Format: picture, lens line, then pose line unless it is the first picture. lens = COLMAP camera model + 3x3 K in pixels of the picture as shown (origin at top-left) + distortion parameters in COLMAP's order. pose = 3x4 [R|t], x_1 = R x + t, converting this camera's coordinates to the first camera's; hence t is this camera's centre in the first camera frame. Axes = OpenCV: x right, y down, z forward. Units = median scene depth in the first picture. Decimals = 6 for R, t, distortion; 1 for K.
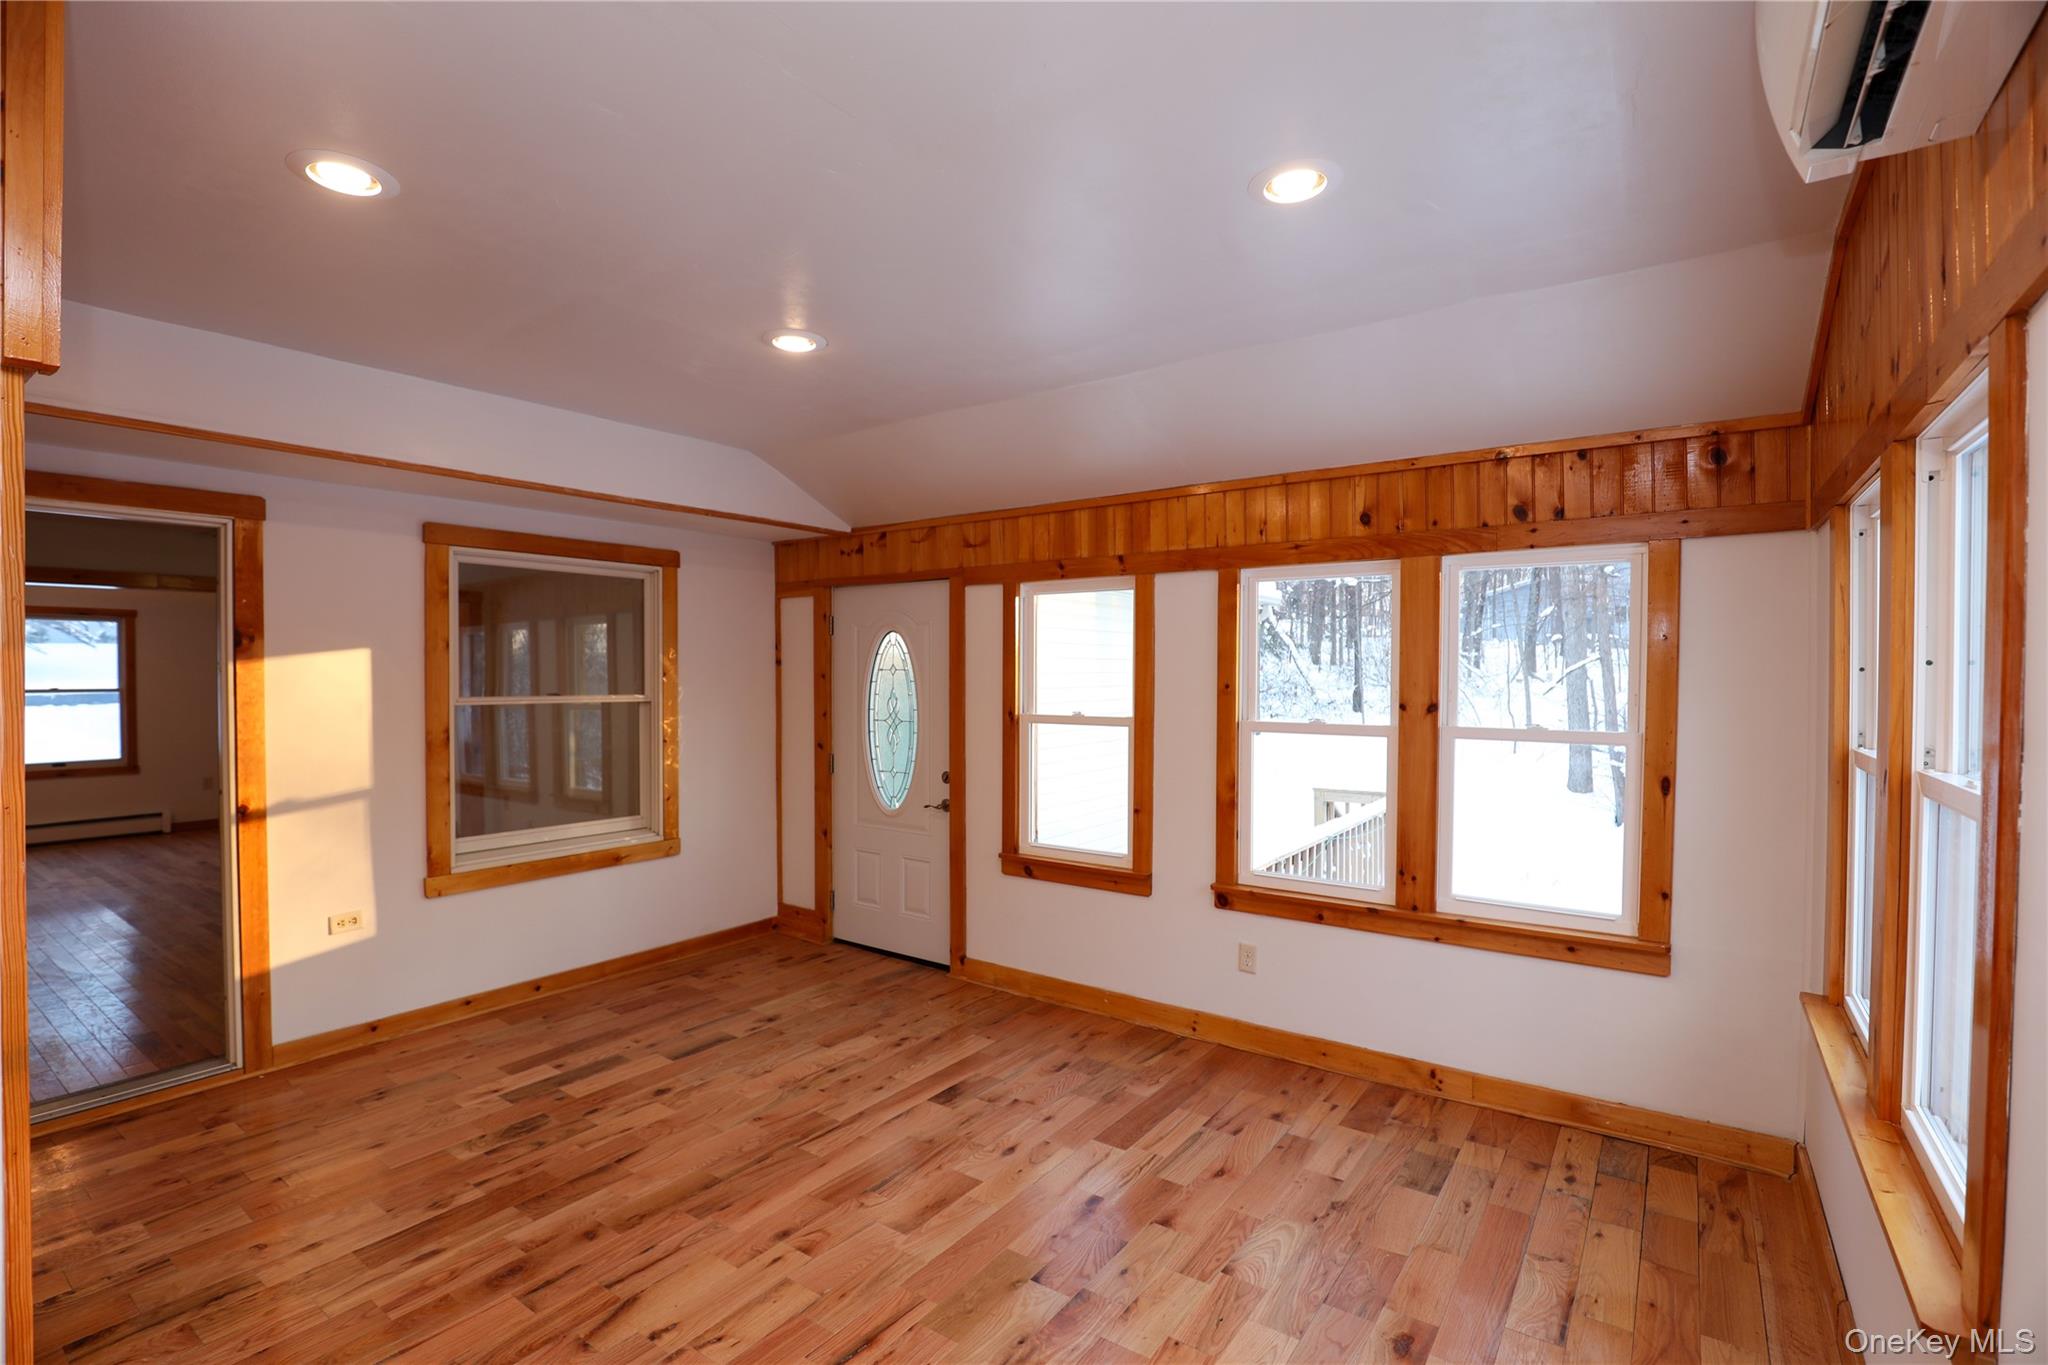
lens RADIAL K [[936.6, 0, 1014.0], [0, 936.6, 694.4], [0, 0, 1]] dist [-0.034984, 0.006252]
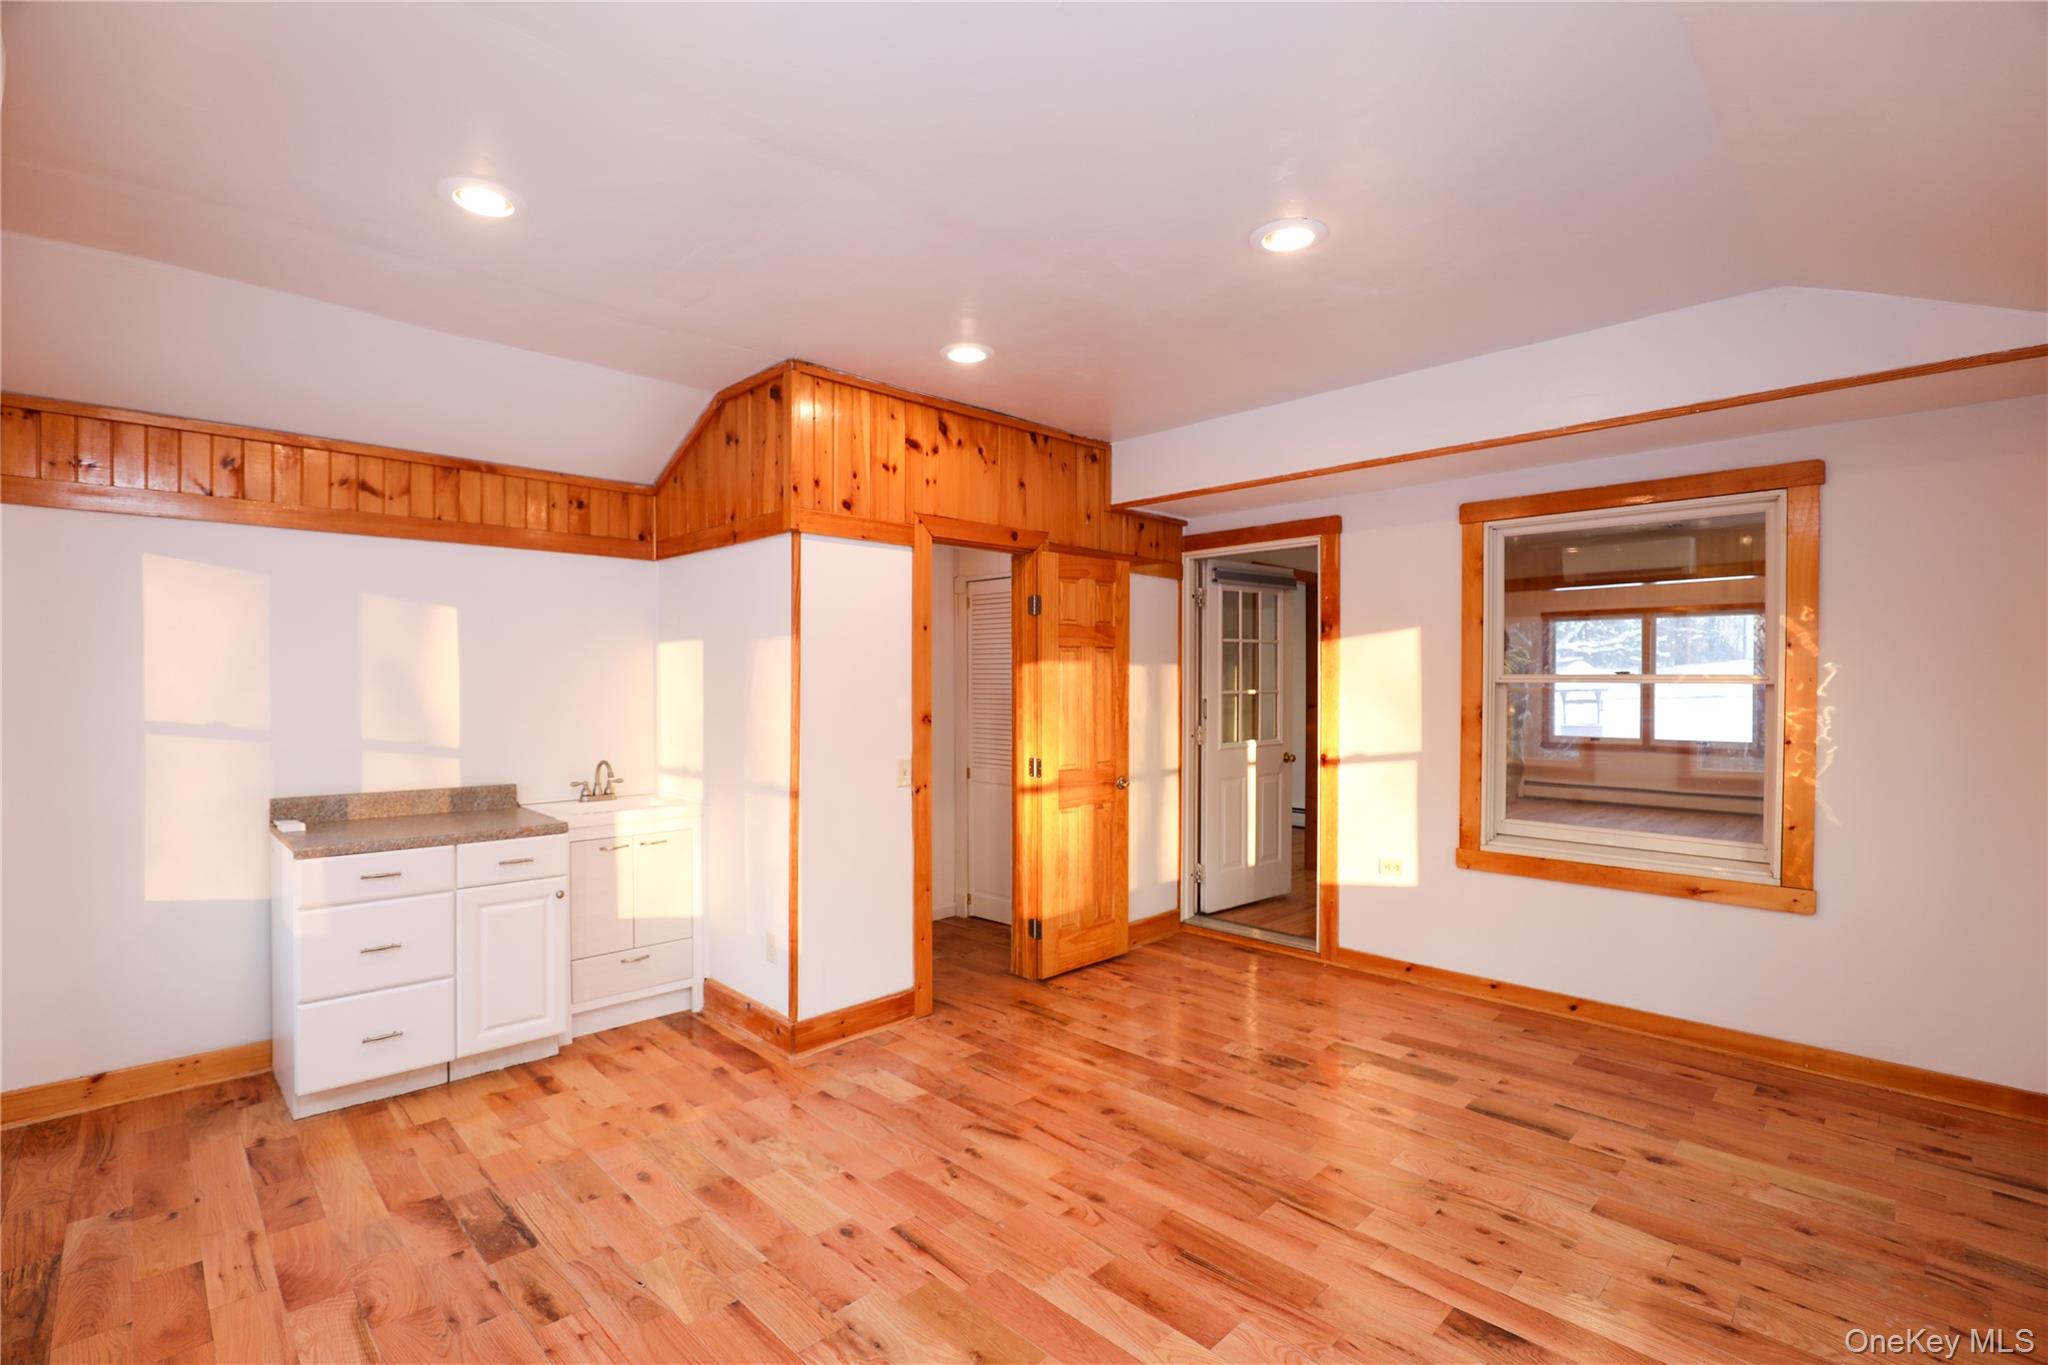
lens RADIAL K [[936.6, 0, 1012.7], [0, 936.6, 690.1], [0, 0, 1]] dist [-0.034984, 0.006252]
pose [[-0.170566, 0.015081, -0.985231, 0.487933], [-0.017869, 0.999671, 0.018396, 0.011960], [0.985184, 0.020742, -0.170240, 0.700906]]
